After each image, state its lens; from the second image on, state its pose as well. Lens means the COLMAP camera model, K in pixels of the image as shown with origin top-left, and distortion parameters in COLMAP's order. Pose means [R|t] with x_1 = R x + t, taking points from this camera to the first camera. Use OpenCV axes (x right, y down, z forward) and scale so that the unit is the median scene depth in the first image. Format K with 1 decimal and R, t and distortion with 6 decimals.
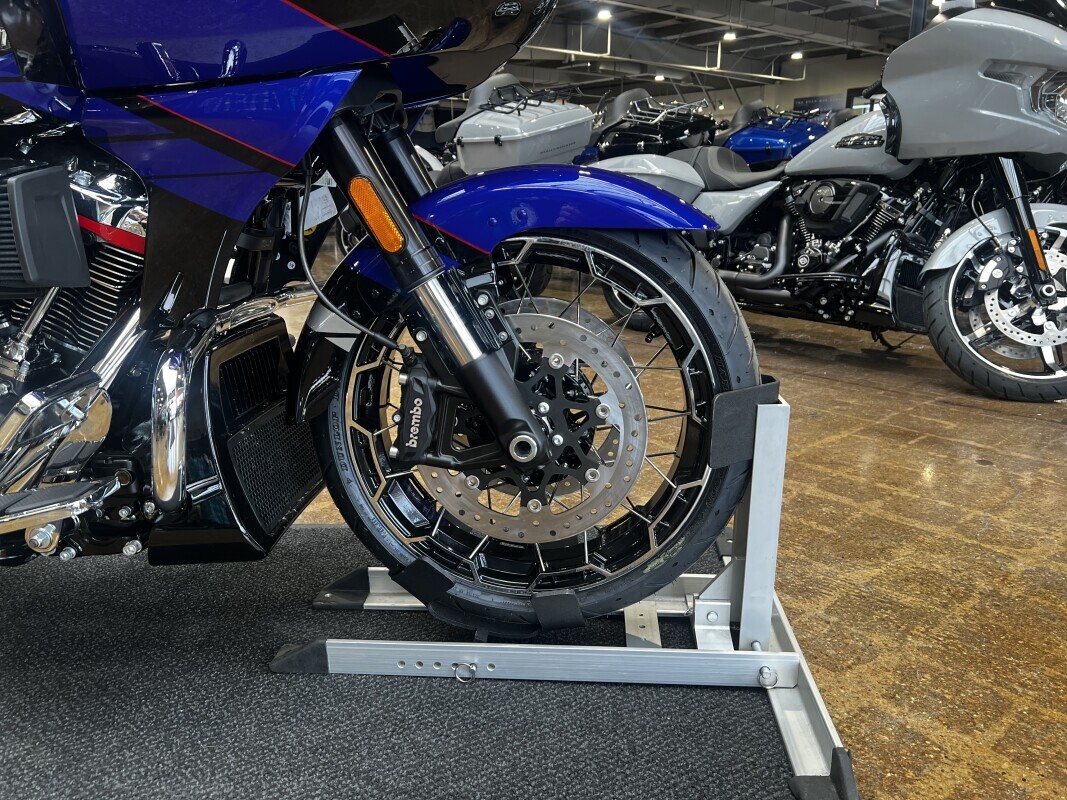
lens RADIAL K [[808.5, 0, 533.5], [0, 808.5, 400.0], [0, 0, 1]] dist [0.041200, -0.059675]
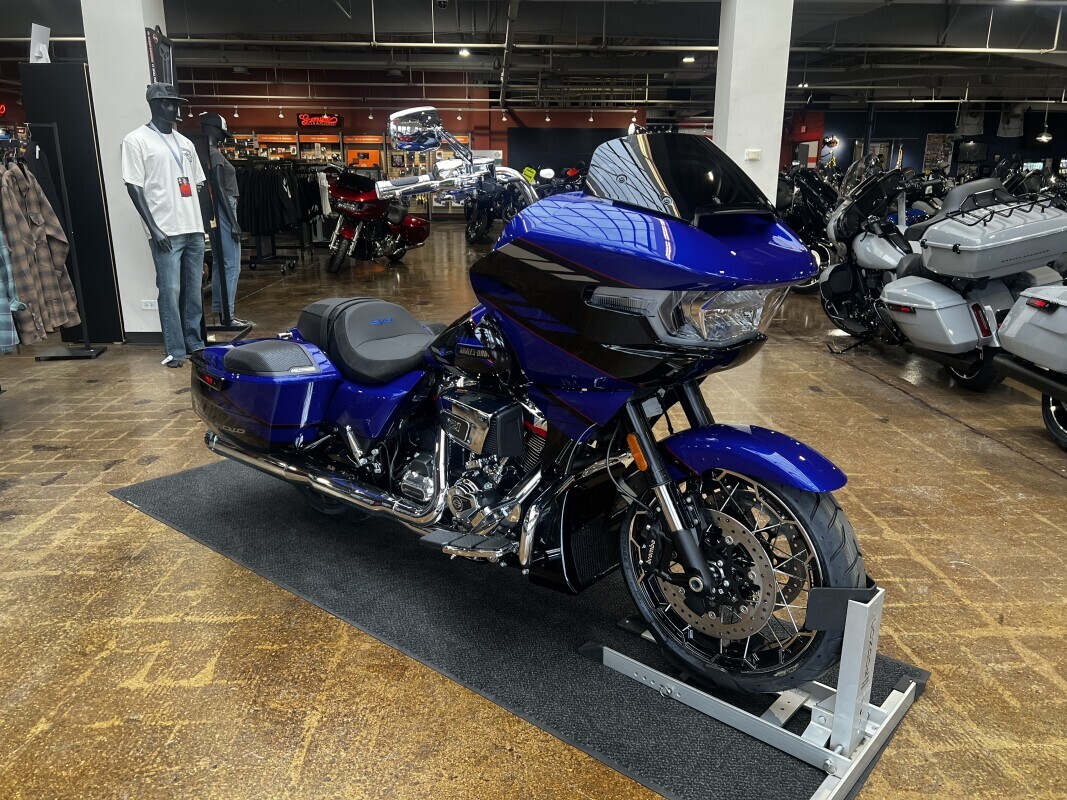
lens RADIAL K [[797.1, 0, 533.5], [0, 797.1, 400.0], [0, 0, 1]] dist [0.055763, -0.061127]
pose [[0.792100, 0.168880, -0.586564, 0.269897], [-0.162263, 0.984646, 0.064371, -0.159868], [0.588429, 0.044189, 0.807341, -0.276186]]
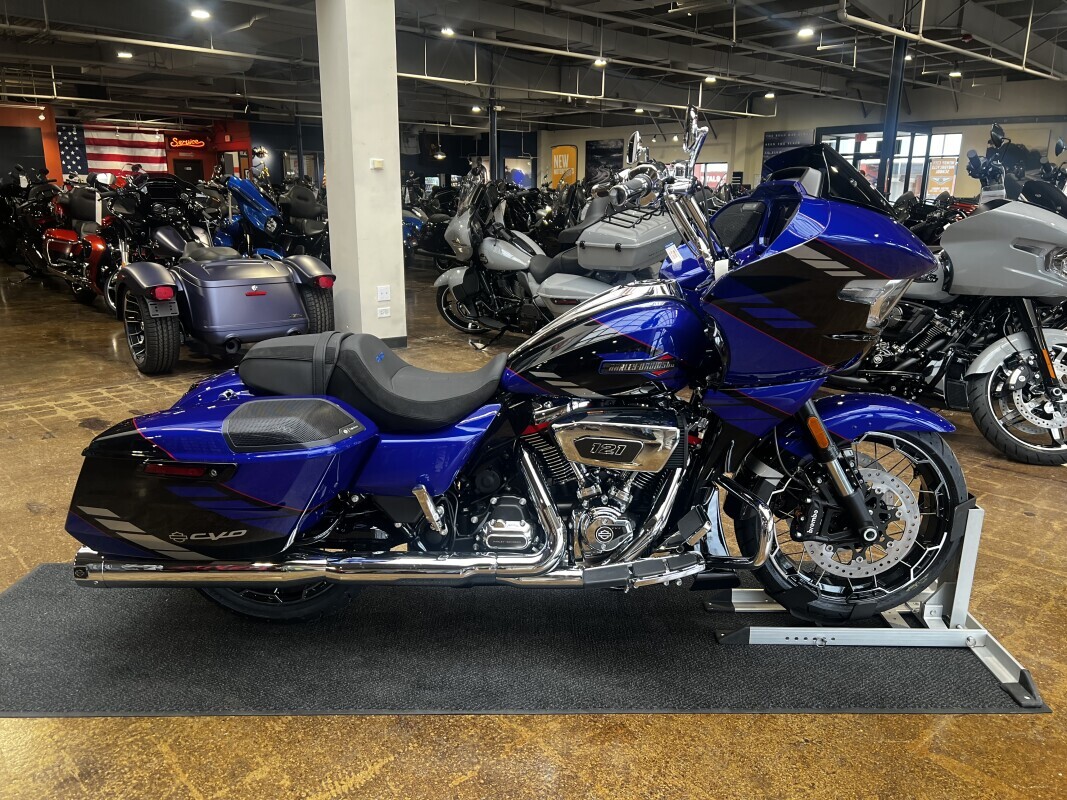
lens RADIAL K [[805.0, 0, 530.0], [0, 805.0, 401.4], [0, 0, 1]] dist [0.049159, -0.061551]
pose [[0.998648, -0.003651, 0.051859, -0.394583], [0.003907, 0.999981, -0.004830, -0.110110], [-0.051840, 0.005026, 0.998643, -0.421280]]
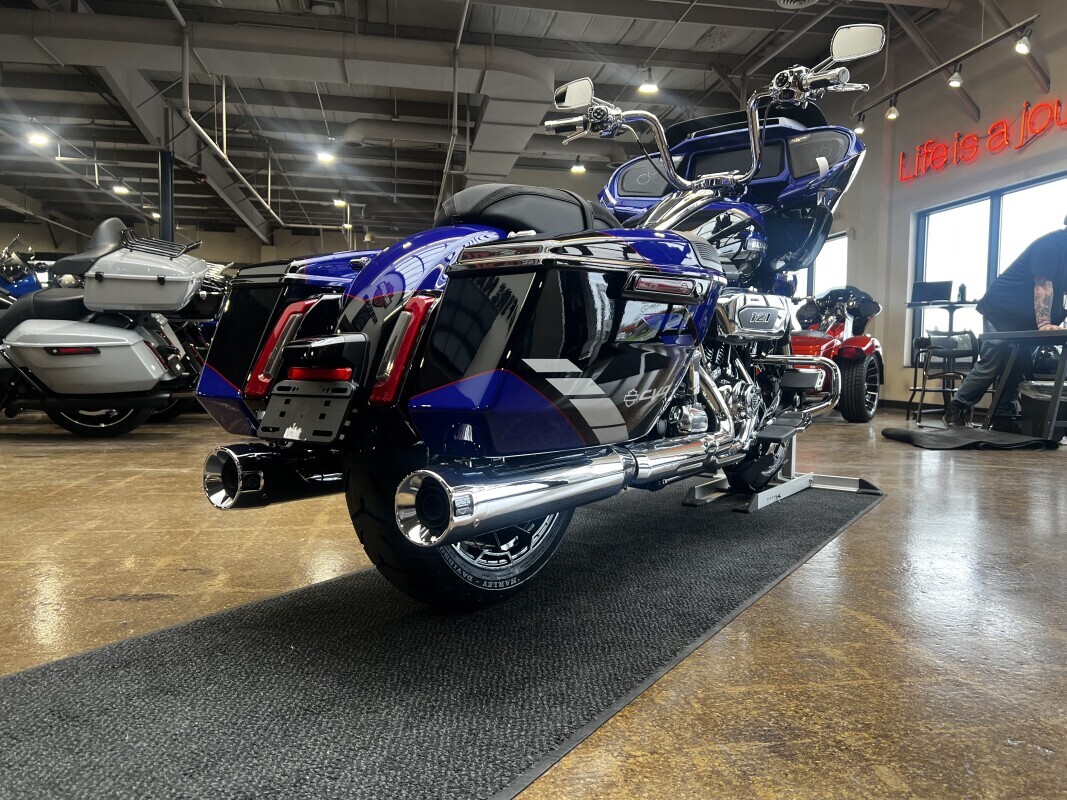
lens RADIAL K [[808.5, 0, 533.5], [0, 808.5, 400.0], [0, 0, 1]] dist [0.041200, -0.059675]
pose [[0.503183, -0.033052, 0.863548, -1.145548], [0.205895, 0.975077, -0.082653, 0.039519], [-0.839294, 0.219389, 0.497448, 0.135735]]
